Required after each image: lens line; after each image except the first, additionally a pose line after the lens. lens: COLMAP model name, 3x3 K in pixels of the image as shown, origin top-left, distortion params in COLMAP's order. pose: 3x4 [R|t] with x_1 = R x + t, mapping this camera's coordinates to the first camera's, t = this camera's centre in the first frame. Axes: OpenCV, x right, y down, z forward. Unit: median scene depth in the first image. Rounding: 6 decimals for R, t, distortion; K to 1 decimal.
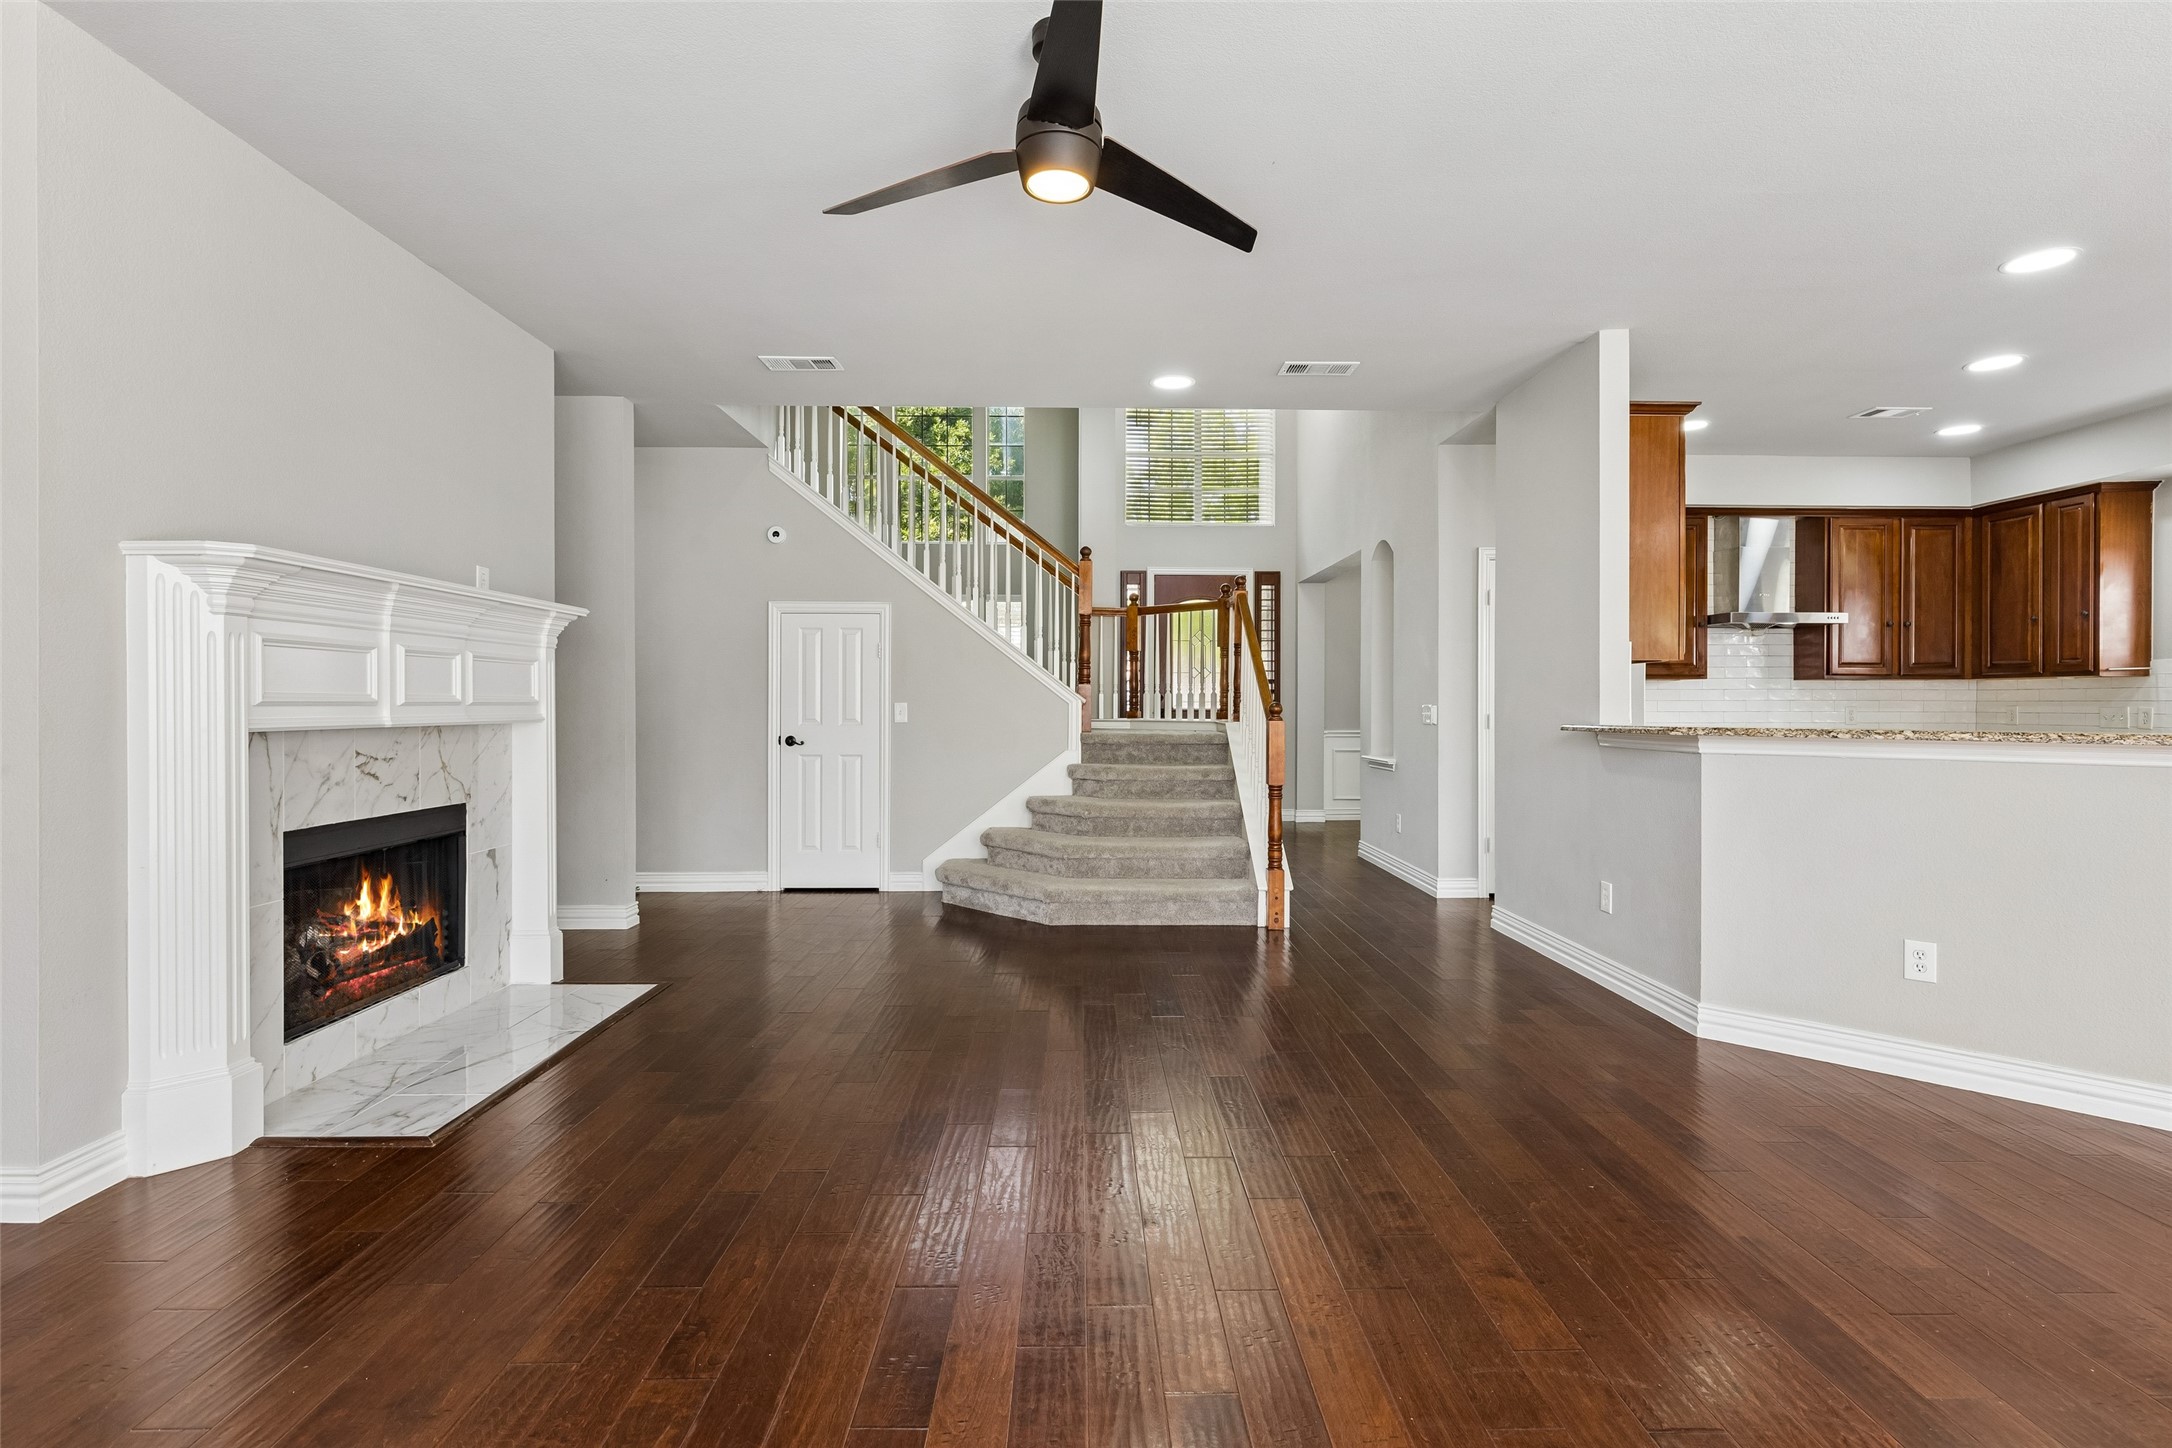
lens RADIAL K [[1031.1, 0, 1090.9], [0, 1031.1, 712.5], [0, 0, 1]] dist [0.002683, -0.000388]
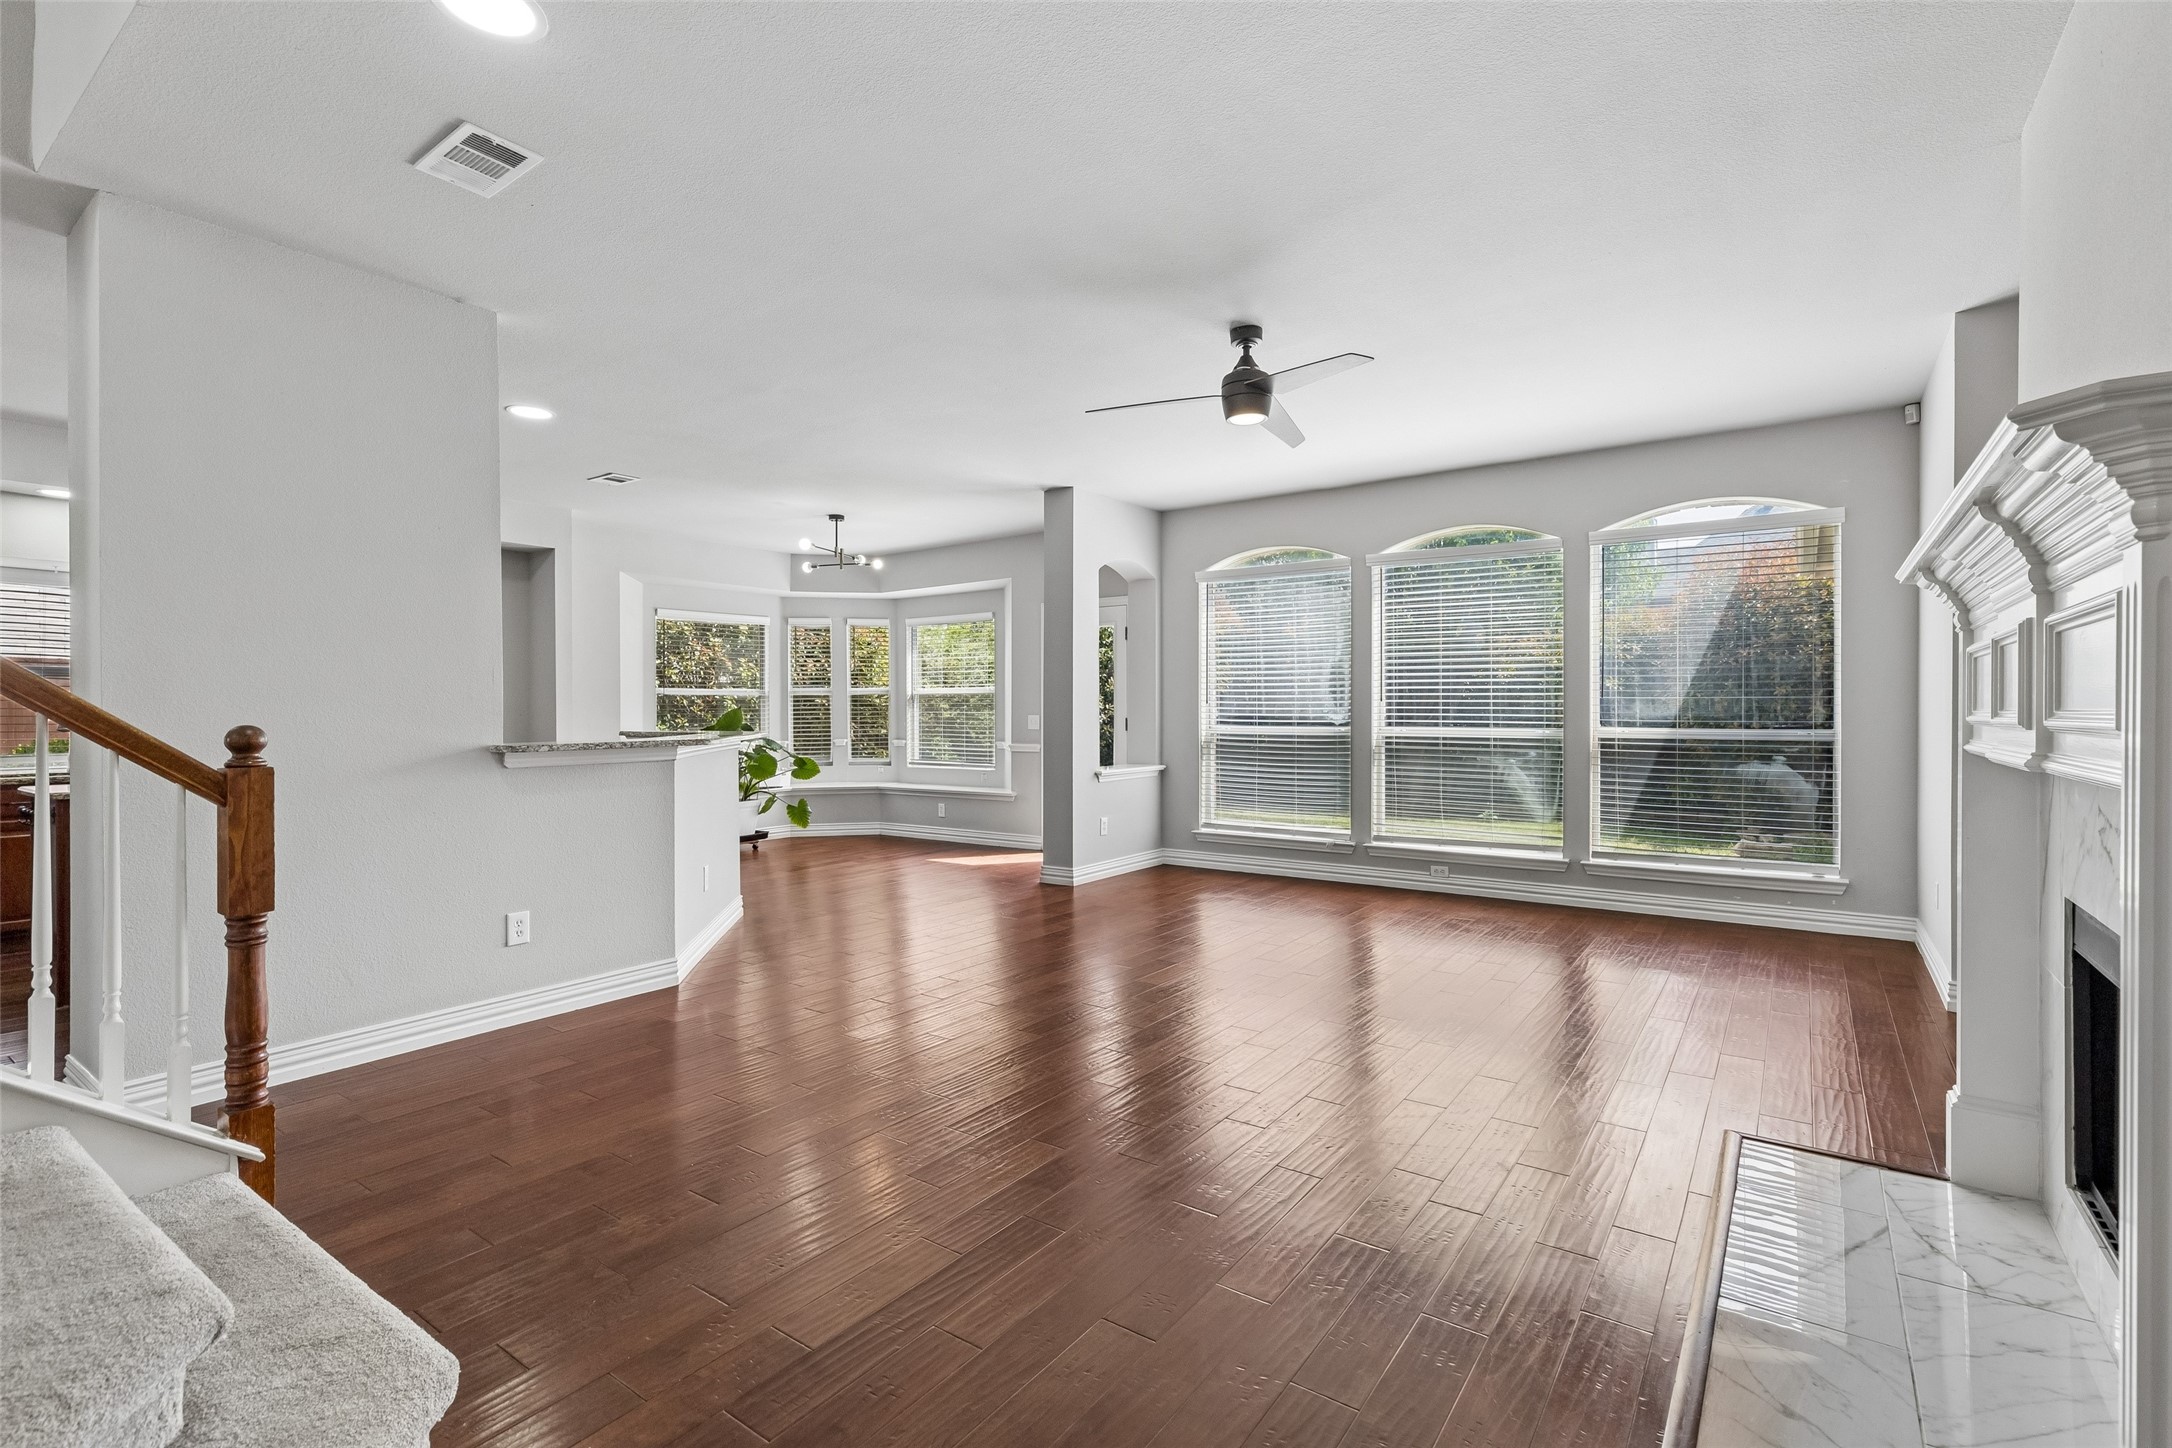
lens RADIAL K [[984.7, 0, 1094.2], [0, 984.7, 709.2], [0, 0, 1]] dist [0.011088, -0.000418]
pose [[-0.795186, 0.001866, 0.606363, -0.336607], [0.006675, 0.999962, 0.005676, -0.016456], [-0.606329, 0.008561, -0.795168, 1.016131]]
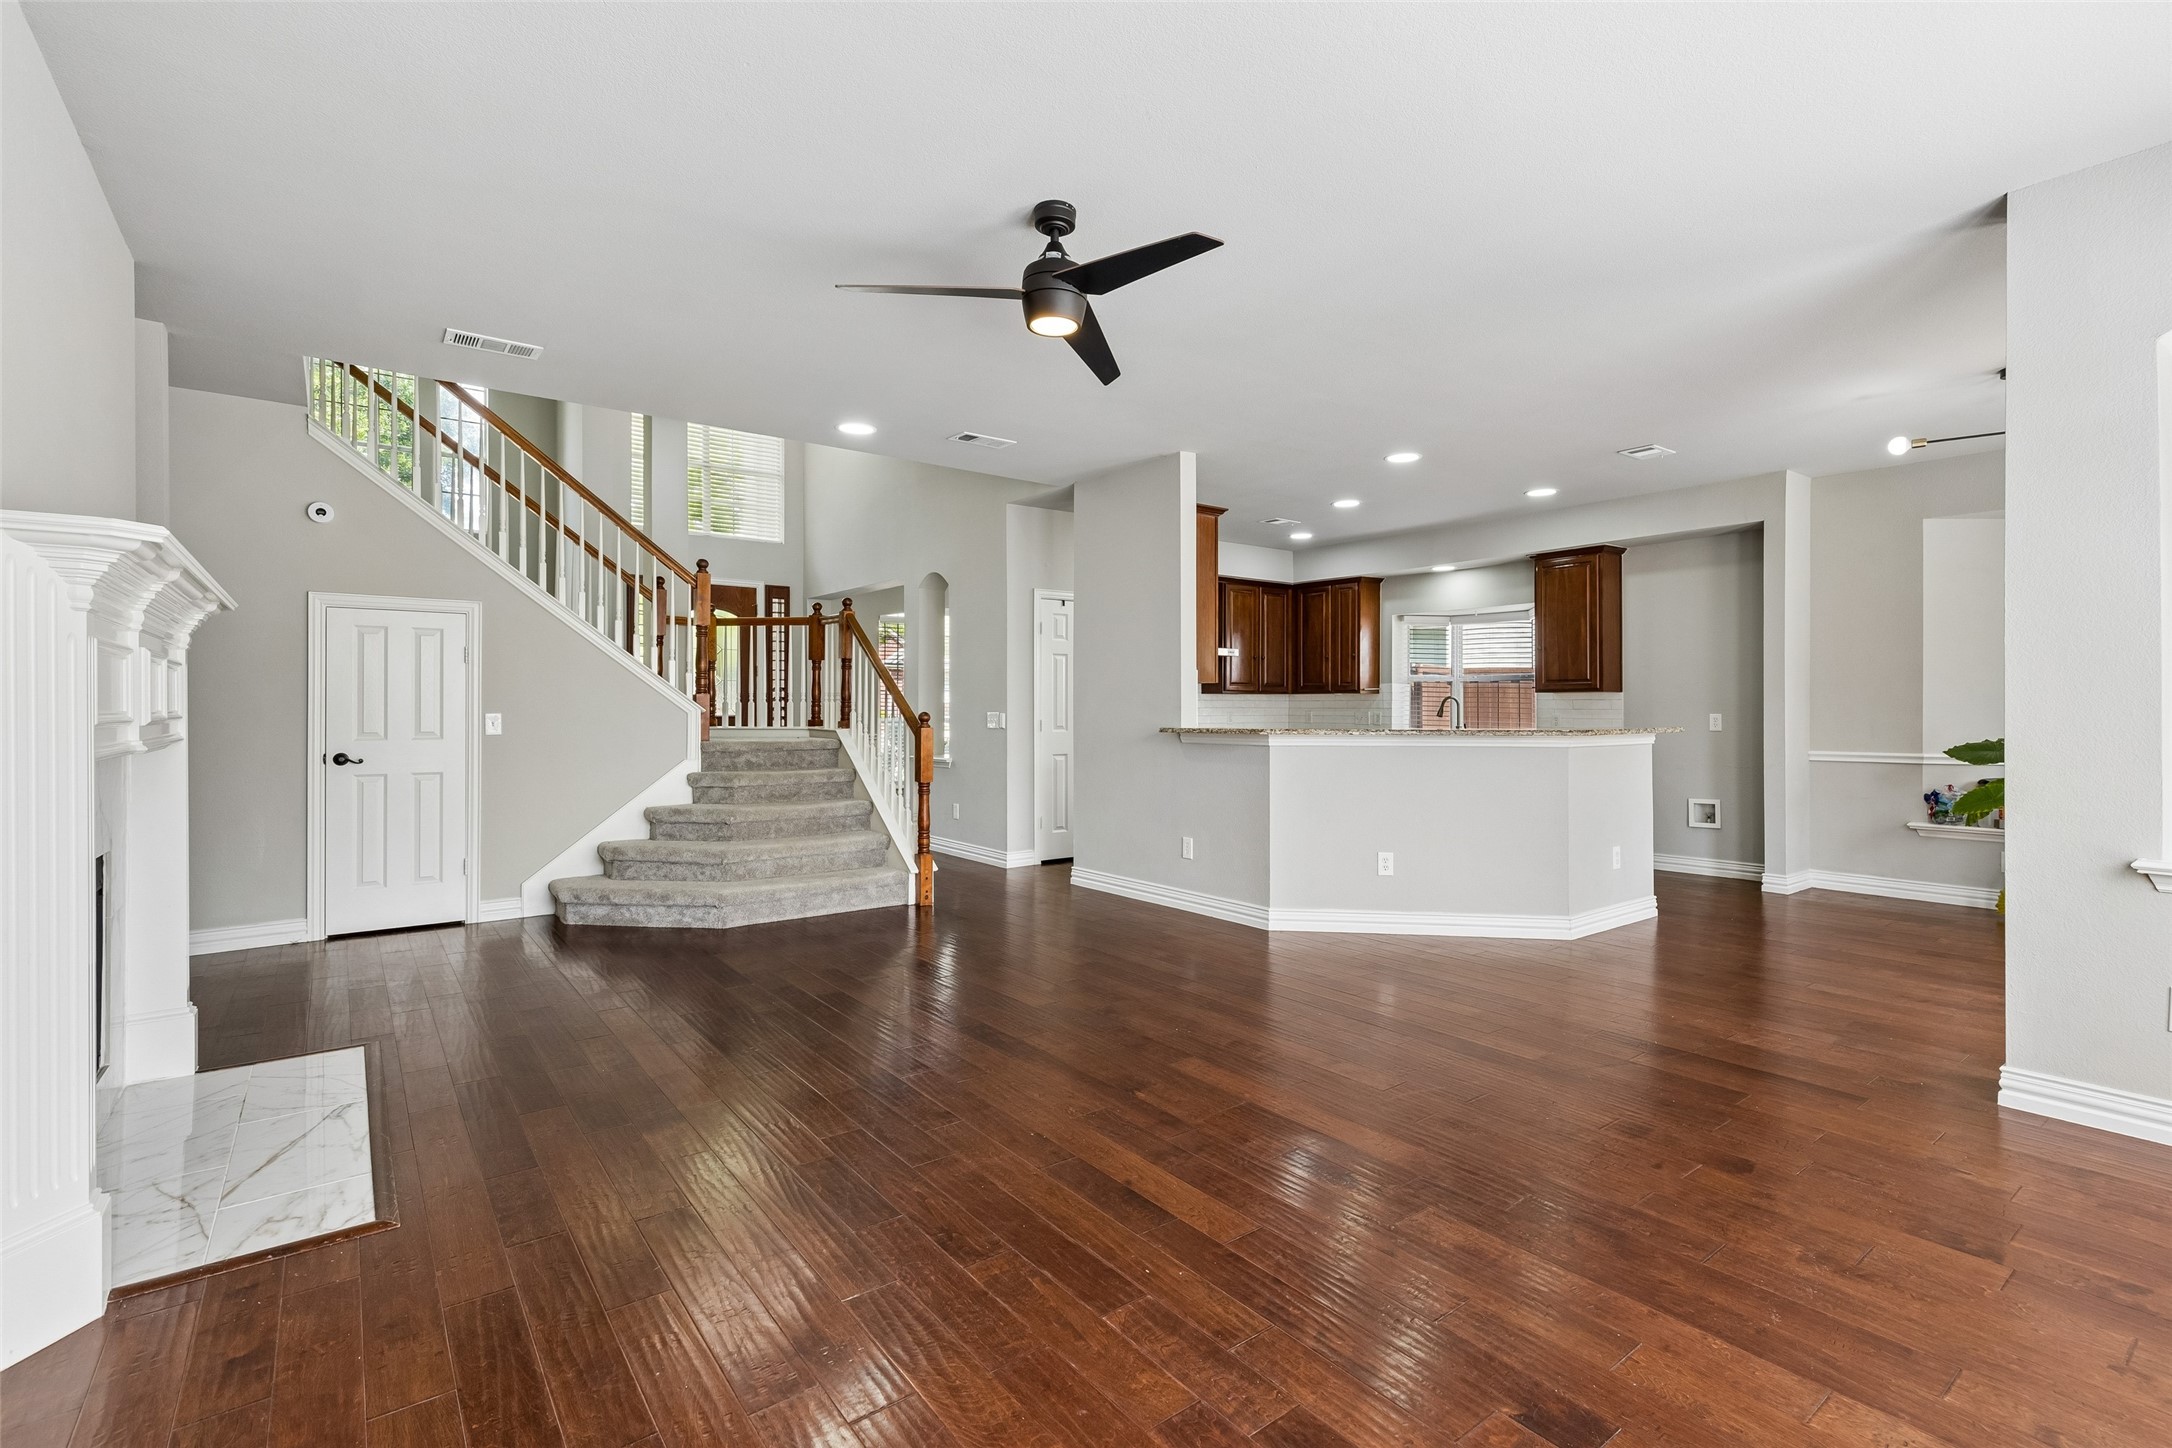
lens RADIAL K [[984.7, 0, 1094.2], [0, 984.7, 709.2], [0, 0, 1]] dist [0.011088, -0.000418]
pose [[0.805792, -0.002767, 0.592192, -0.298719], [0.006359, 0.999972, -0.003980, -0.006543], [-0.592165, 0.006973, 0.805787, -0.017151]]
